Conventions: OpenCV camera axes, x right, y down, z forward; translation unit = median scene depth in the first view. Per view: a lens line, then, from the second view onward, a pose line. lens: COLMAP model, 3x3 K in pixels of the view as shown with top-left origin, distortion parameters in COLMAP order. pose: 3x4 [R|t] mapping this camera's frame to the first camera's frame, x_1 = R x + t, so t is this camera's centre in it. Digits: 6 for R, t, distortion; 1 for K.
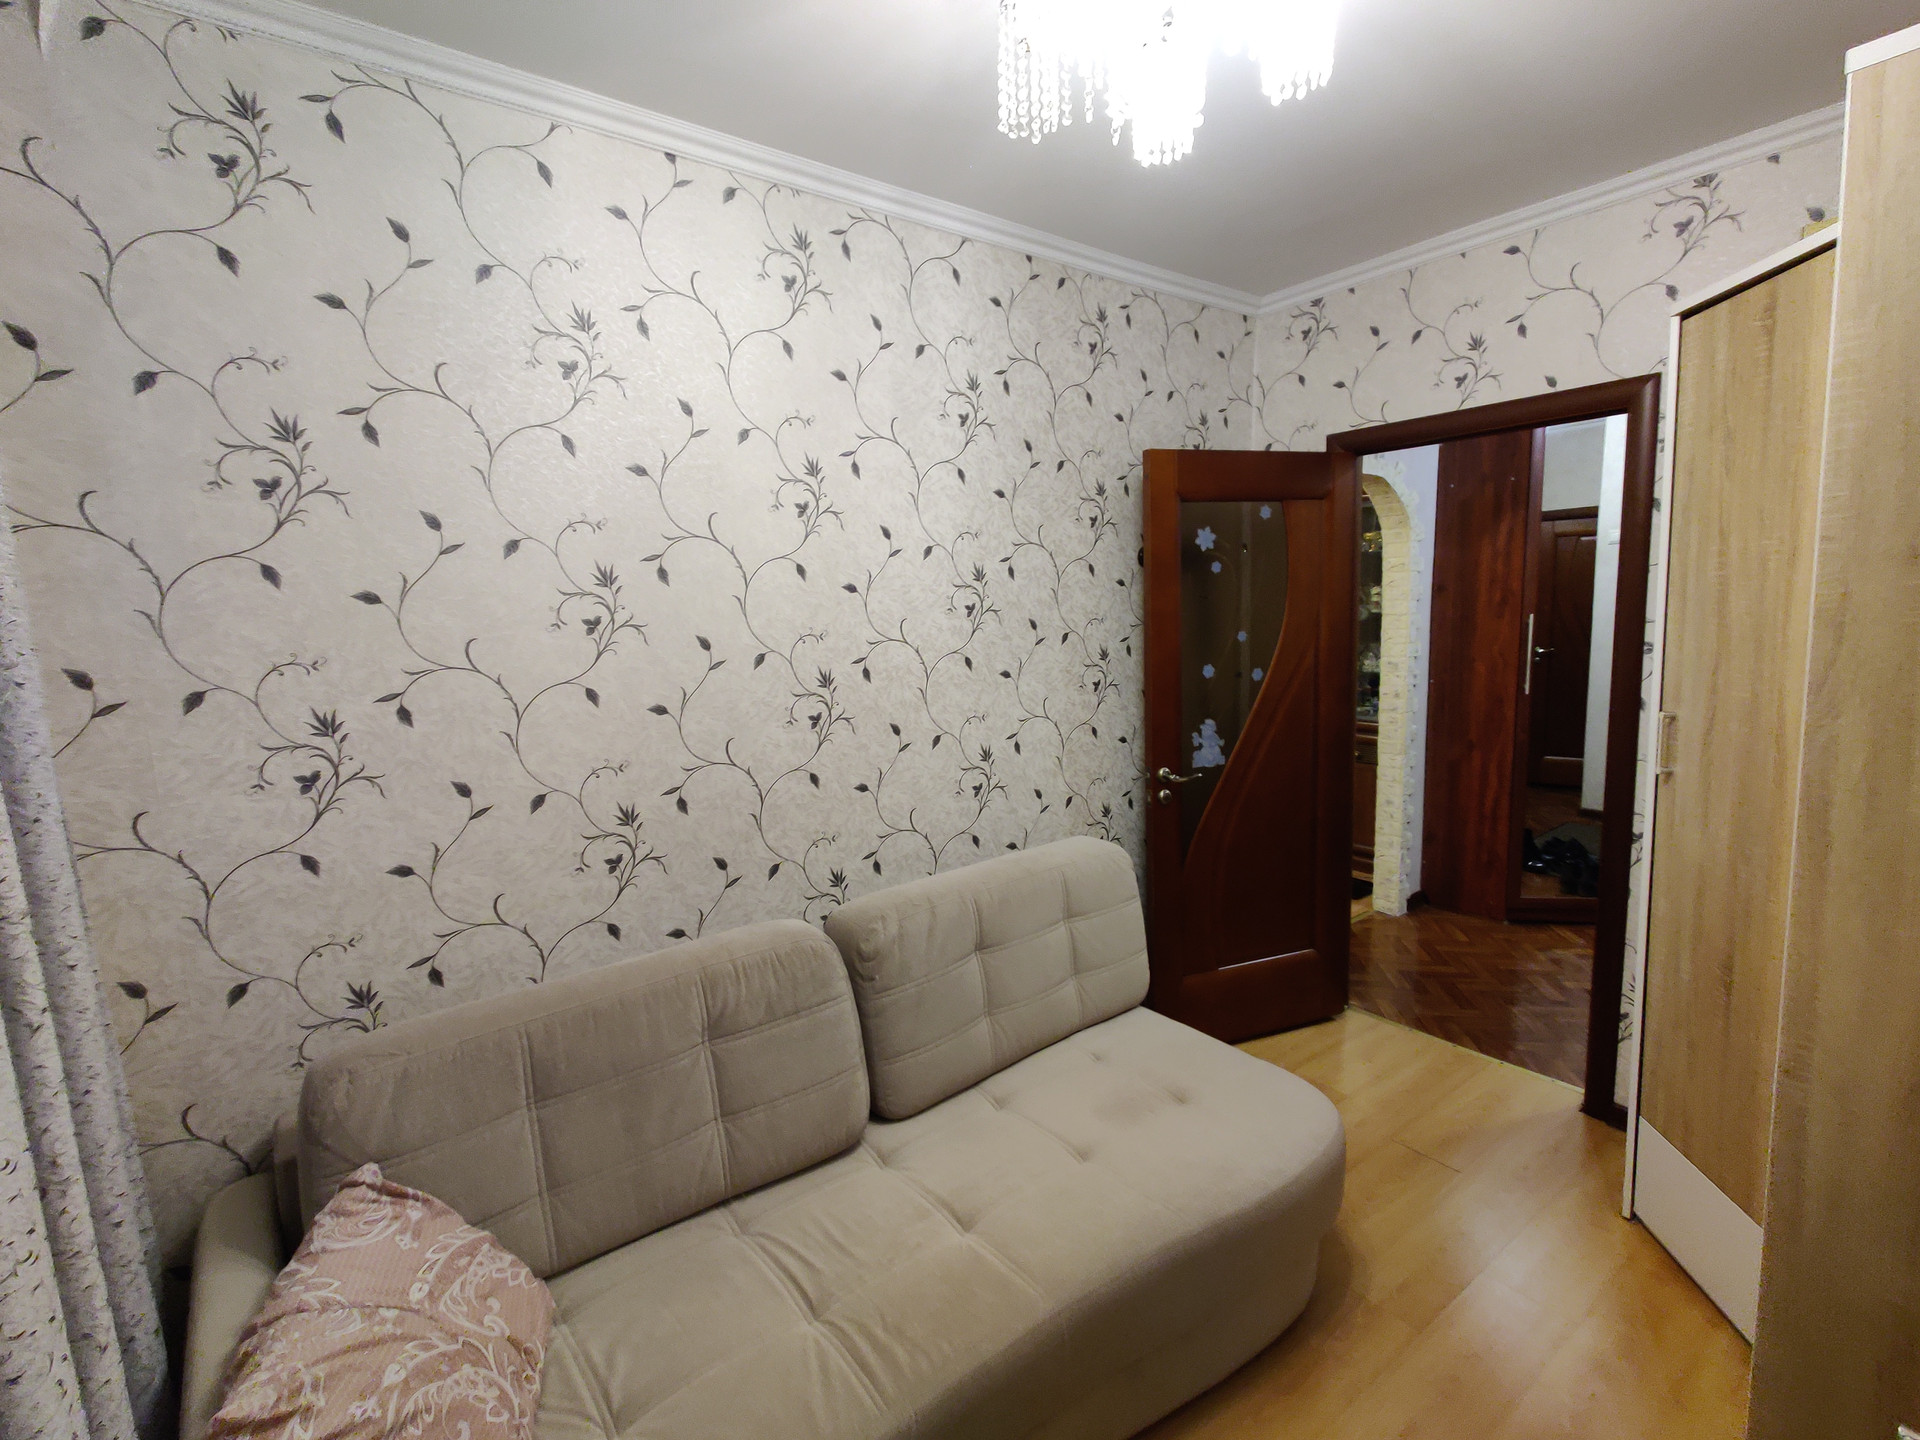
lens RADIAL K [[893.4, 0, 949.8], [0, 893.4, 725.9], [0, 0, 1]] dist [0.001791, -0.002862]
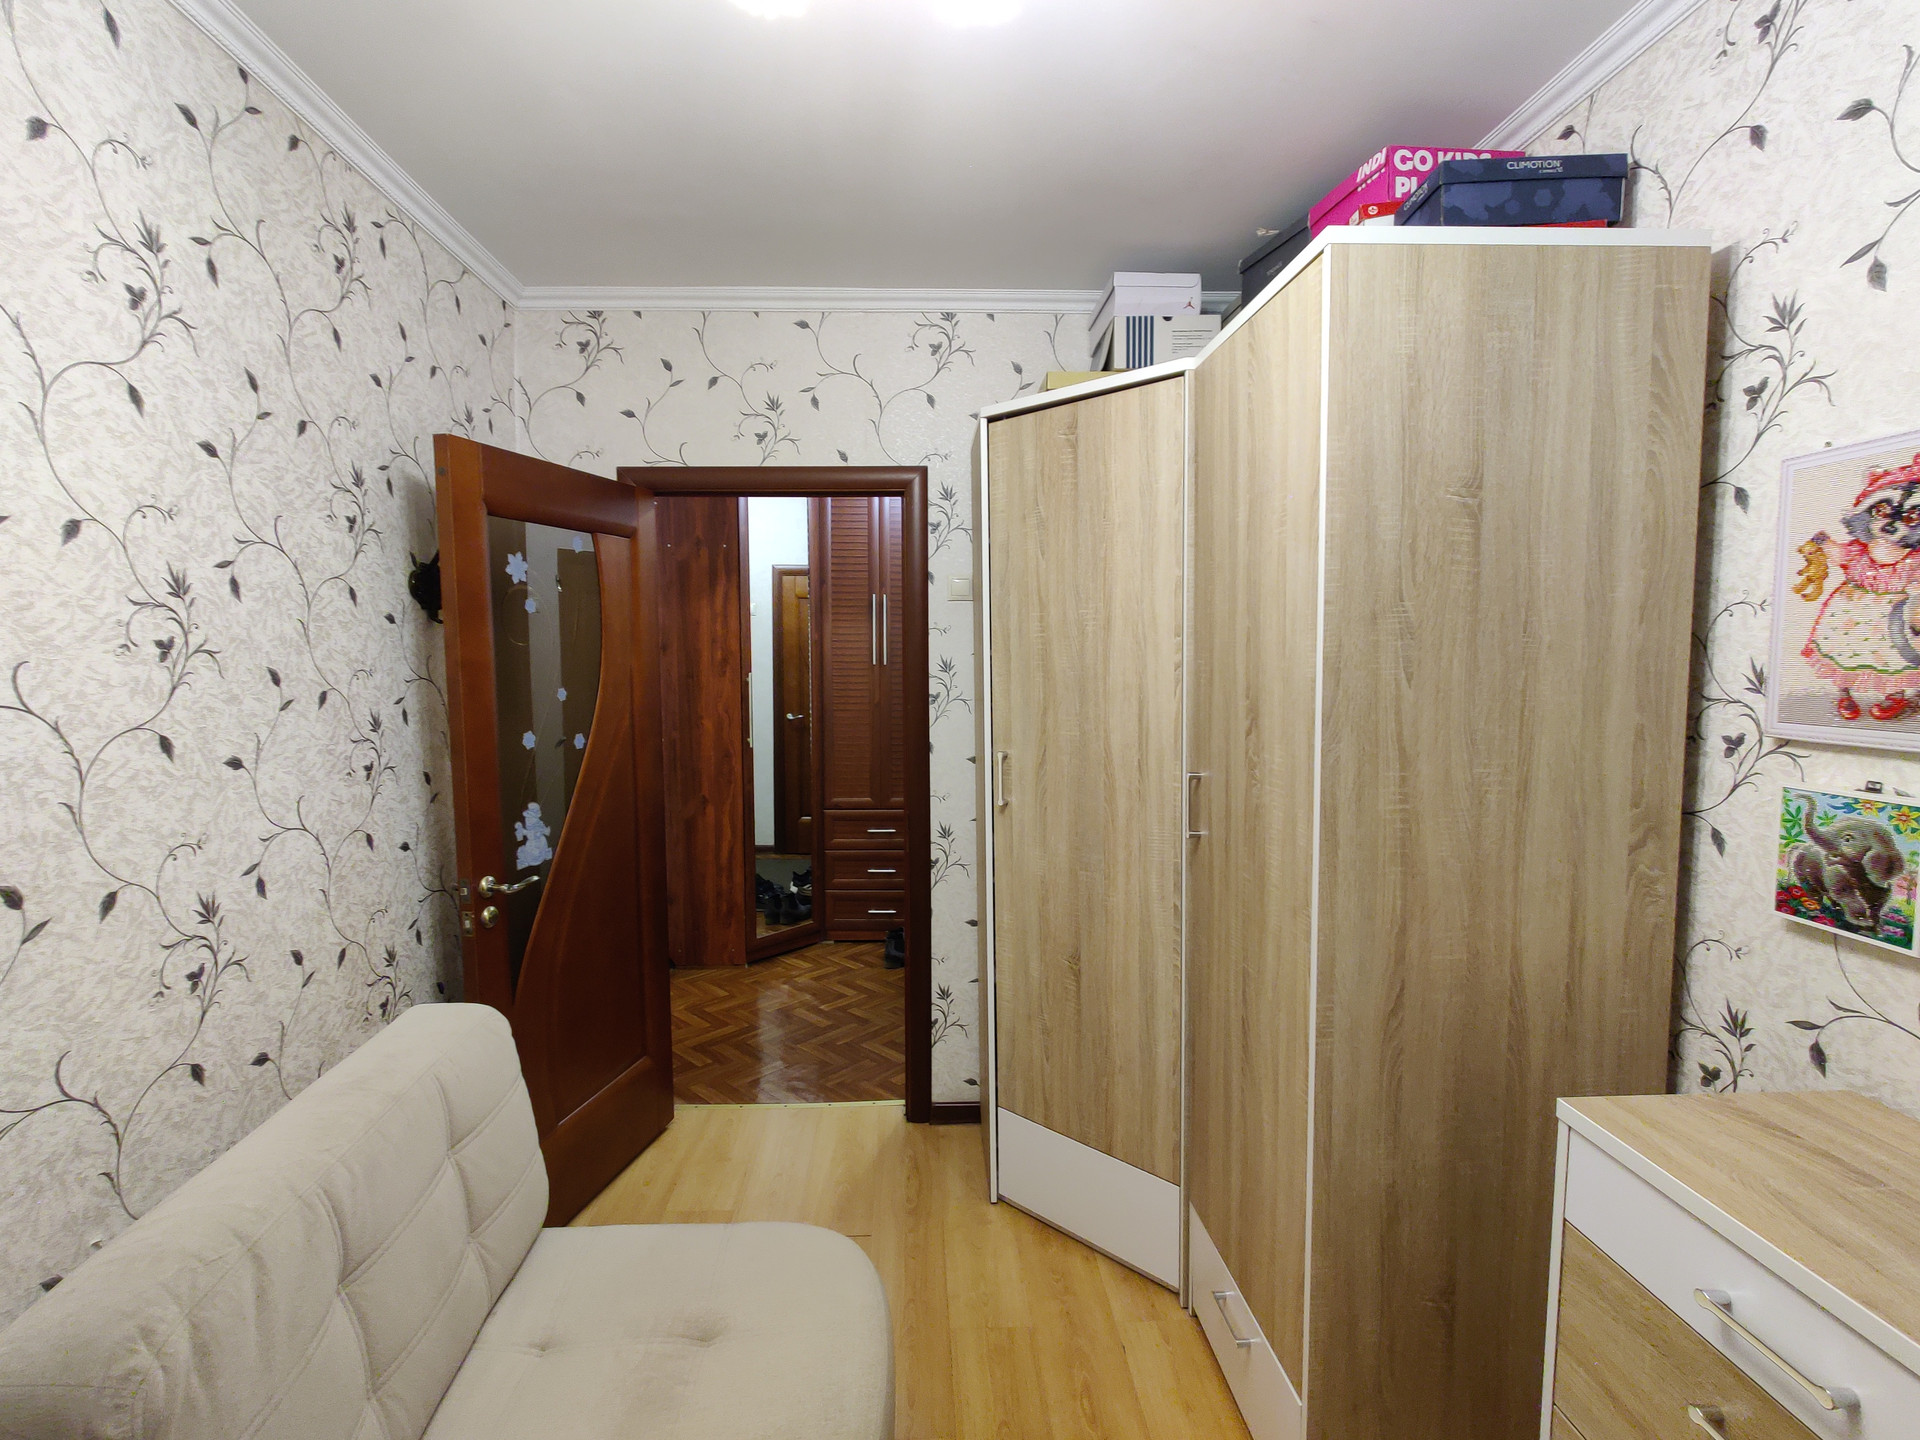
lens RADIAL K [[893.4, 0, 952.3], [0, 893.4, 723.4], [0, 0, 1]] dist [0.001791, -0.002862]
pose [[0.565083, -0.037838, 0.824166, -0.151103], [0.098129, 0.994939, -0.021603, -0.026023], [-0.819178, 0.093082, 0.565936, 0.300448]]
